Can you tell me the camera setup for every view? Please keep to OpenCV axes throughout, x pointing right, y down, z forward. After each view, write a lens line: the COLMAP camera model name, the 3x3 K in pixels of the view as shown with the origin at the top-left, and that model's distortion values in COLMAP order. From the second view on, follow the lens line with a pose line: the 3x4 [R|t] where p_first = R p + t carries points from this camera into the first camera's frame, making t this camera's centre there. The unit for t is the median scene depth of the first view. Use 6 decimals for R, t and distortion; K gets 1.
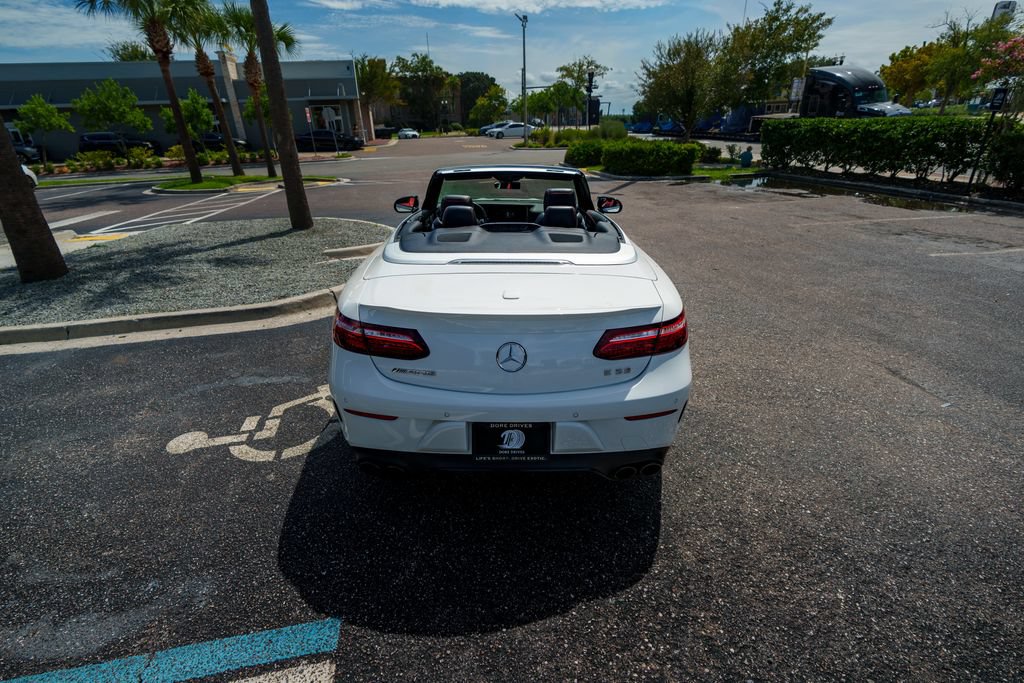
lens RADIAL K [[485.0, 0, 506.7], [0, 485.0, 351.0], [0, 0, 1]] dist [-0.003211, 0.001336]
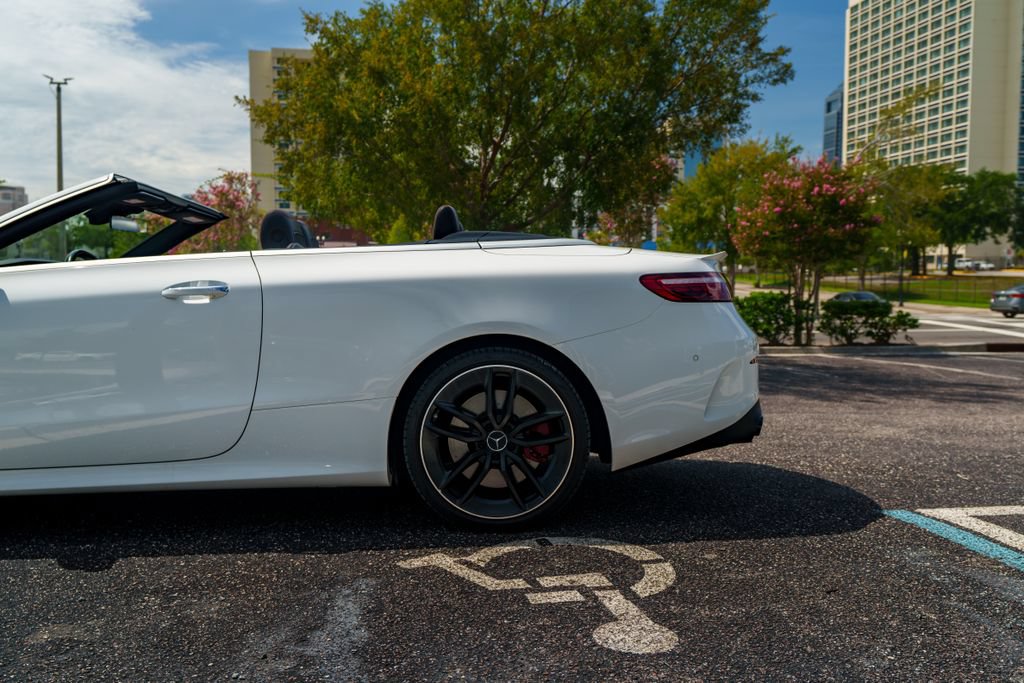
lens RADIAL K [[902.6, 0, 516.7], [0, 902.6, 333.0], [0, 0, 1]] dist [0.011564, -0.008613]
pose [[-0.019321, -0.024139, 0.999522, -0.365602], [0.429241, 0.902688, 0.030098, -0.030657], [-0.902983, 0.429617, -0.007080, 0.249502]]
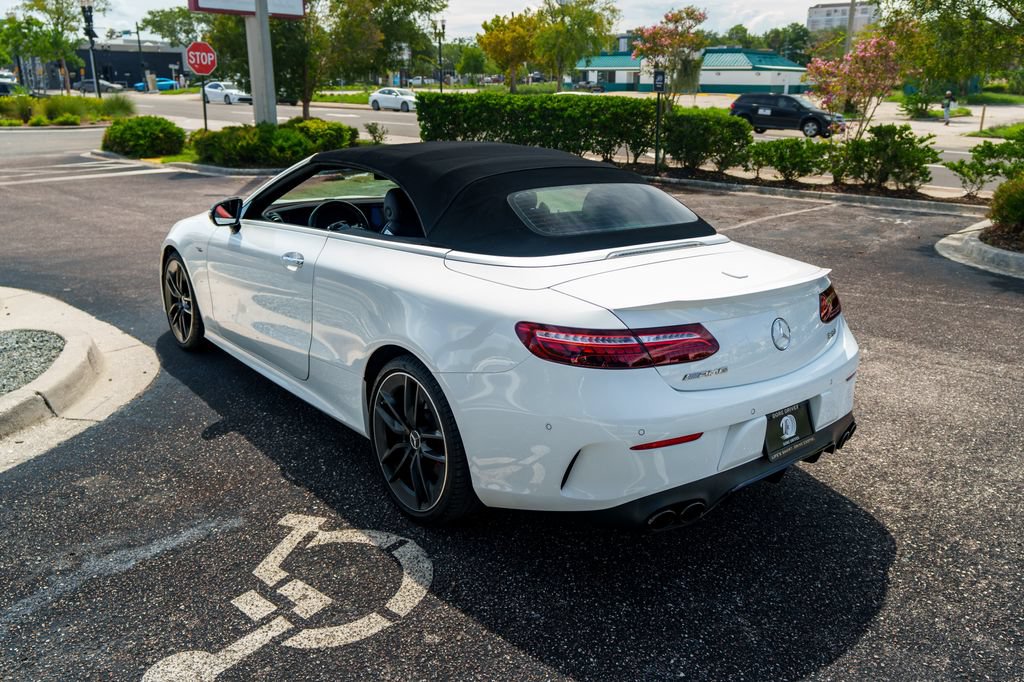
lens RADIAL K [[791.7, 0, 549.8], [0, 791.7, 296.0], [0, 0, 1]] dist [0.002169, 0.001503]
pose [[0.756200, -0.132257, 0.640835, -0.213074], [0.249595, 0.963614, -0.095654, -0.003778], [-0.604867, 0.232282, 0.761696, 0.015646]]
